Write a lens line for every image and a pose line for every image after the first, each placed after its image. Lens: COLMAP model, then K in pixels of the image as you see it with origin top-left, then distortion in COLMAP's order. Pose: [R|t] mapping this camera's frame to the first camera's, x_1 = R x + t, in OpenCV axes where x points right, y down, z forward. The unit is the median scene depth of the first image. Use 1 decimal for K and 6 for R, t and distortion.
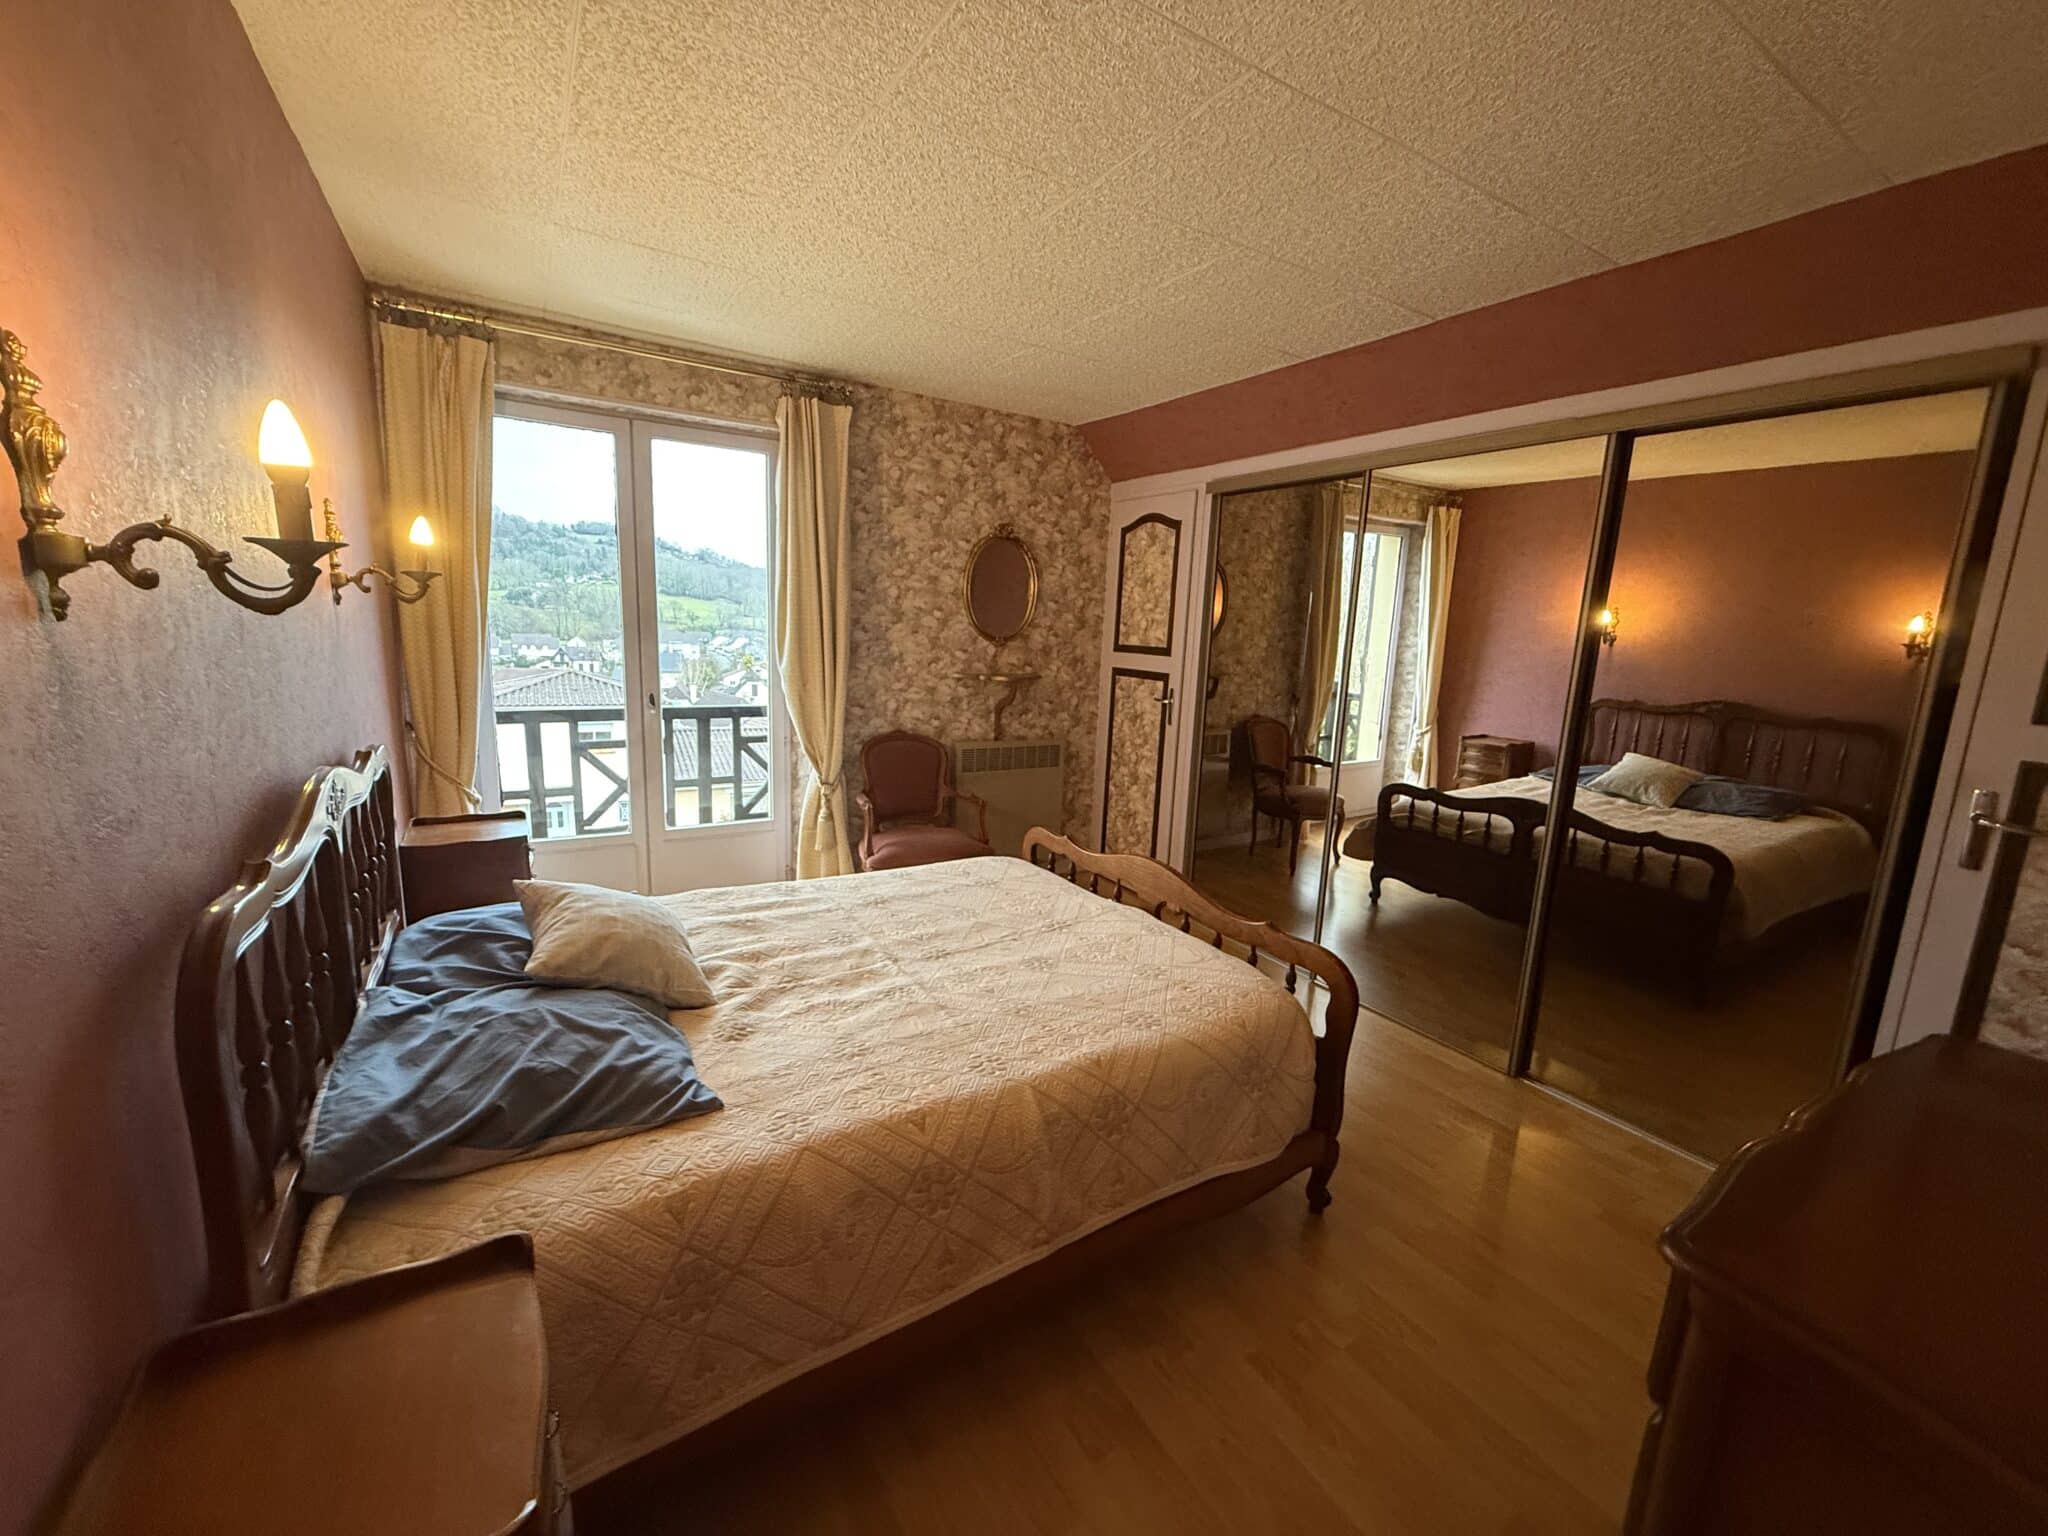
lens RADIAL K [[815.6, 0, 1020.6], [0, 815.6, 761.6], [0, 0, 1]] dist [0.001340, 0.000222]
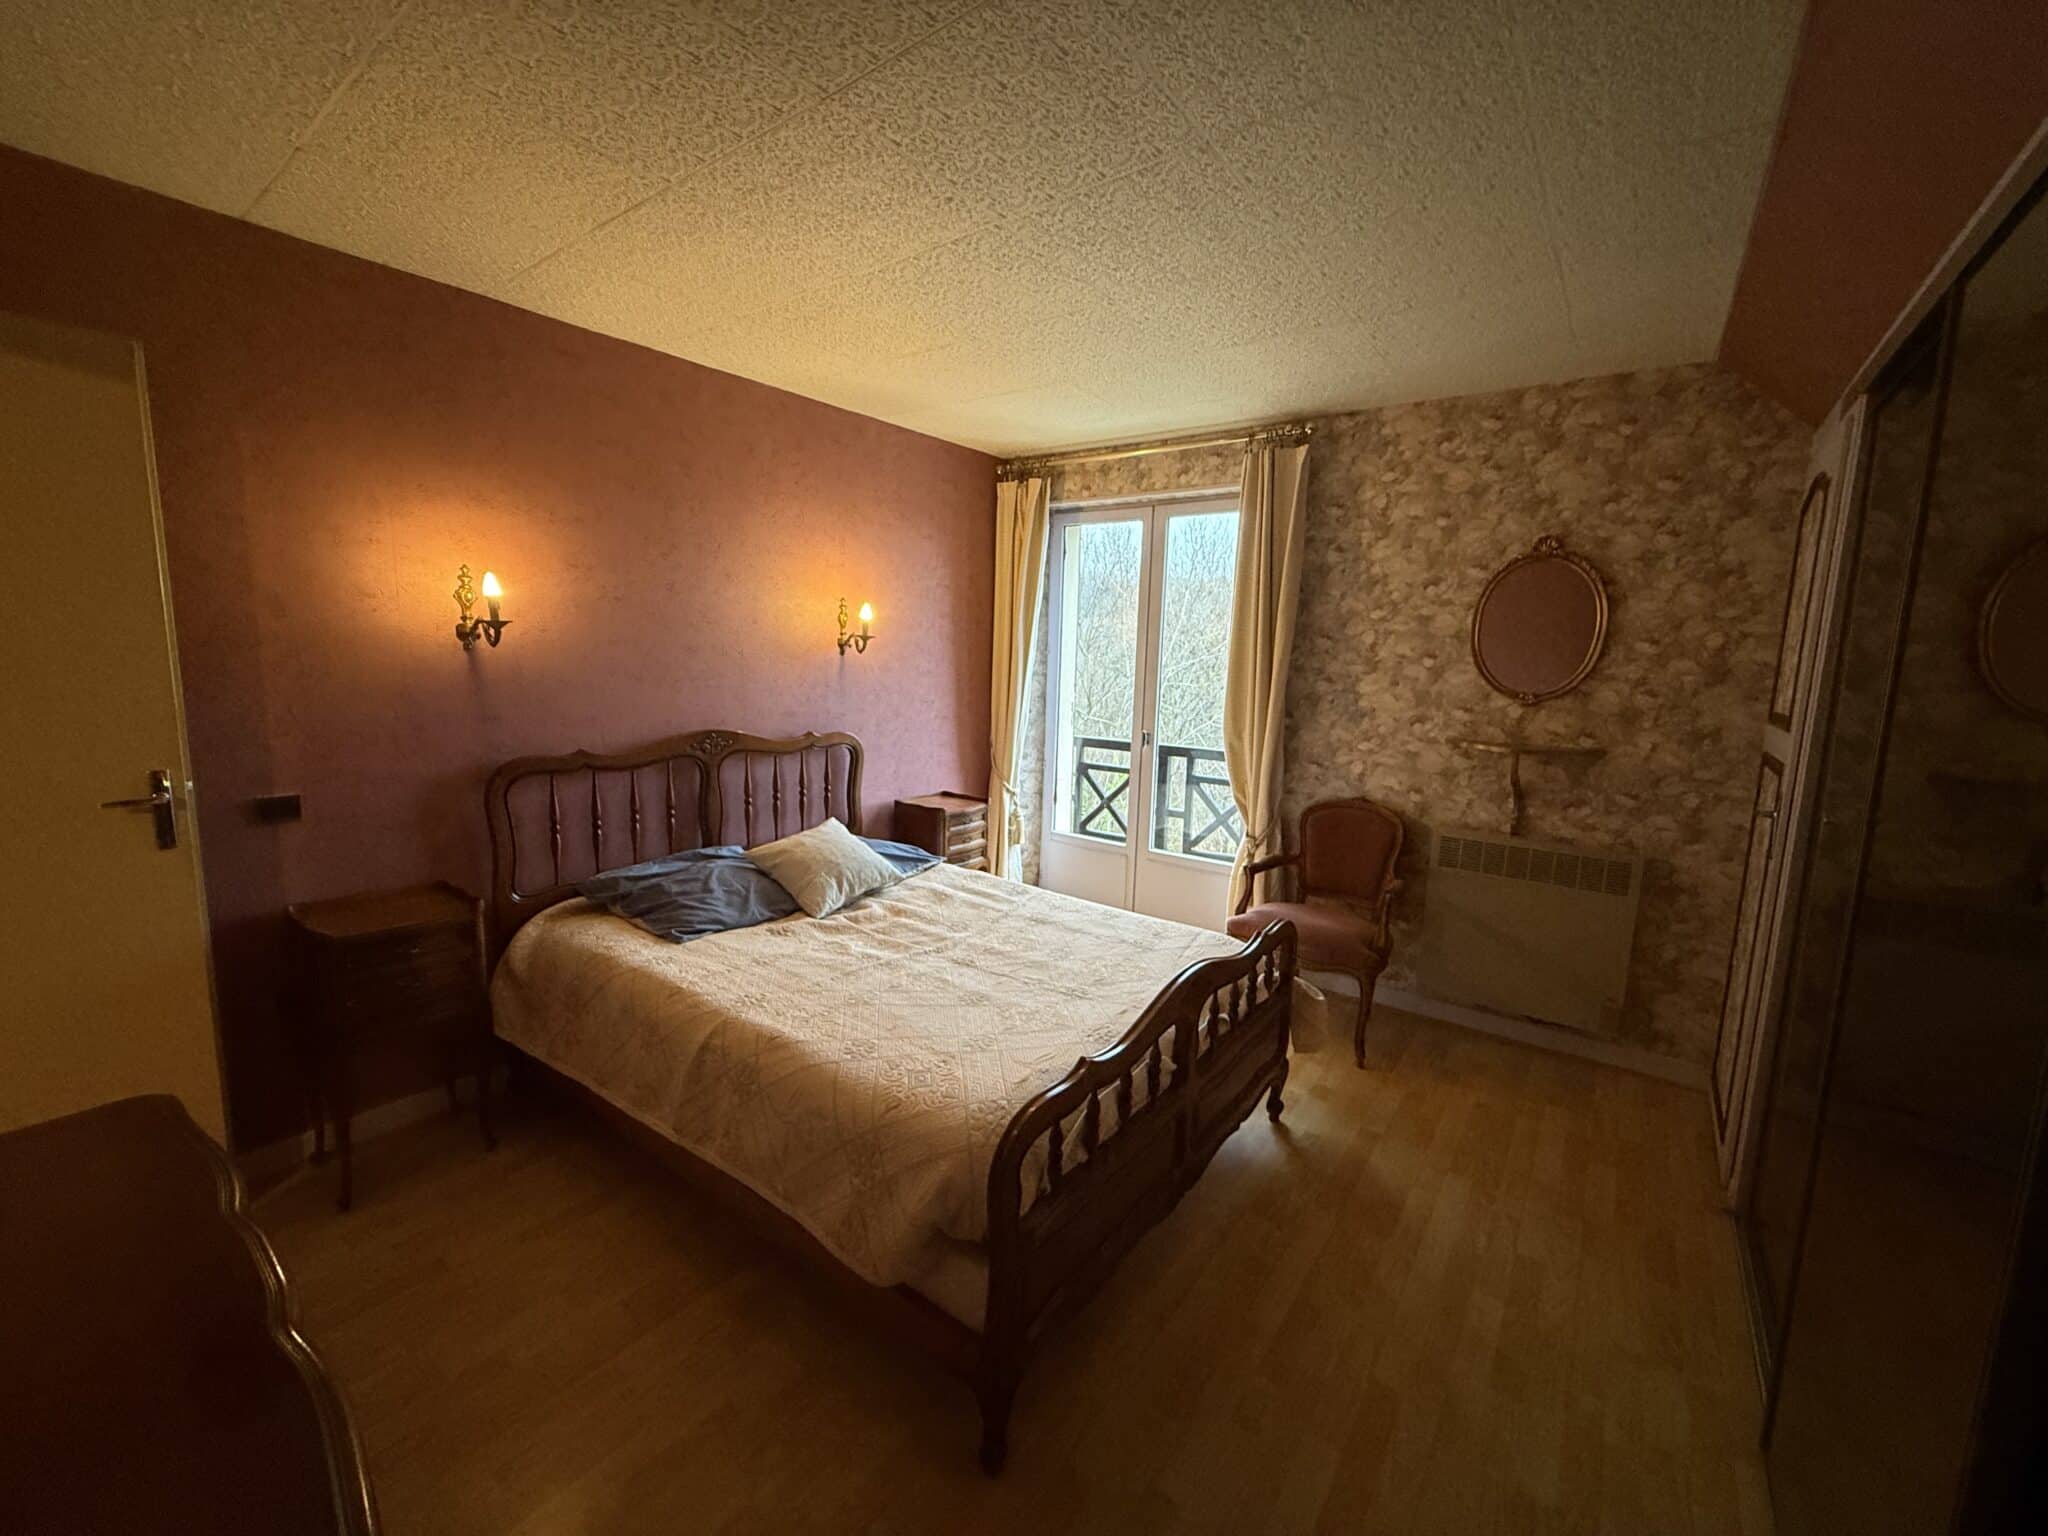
lens RADIAL K [[815.6, 0, 1020.6], [0, 815.6, 761.6], [0, 0, 1]] dist [0.001340, 0.000222]
pose [[0.369455, 0.095108, -0.924369, 0.554647], [-0.172480, 0.984482, 0.032355, -0.045722], [0.913101, 0.147481, 0.380126, 0.377578]]
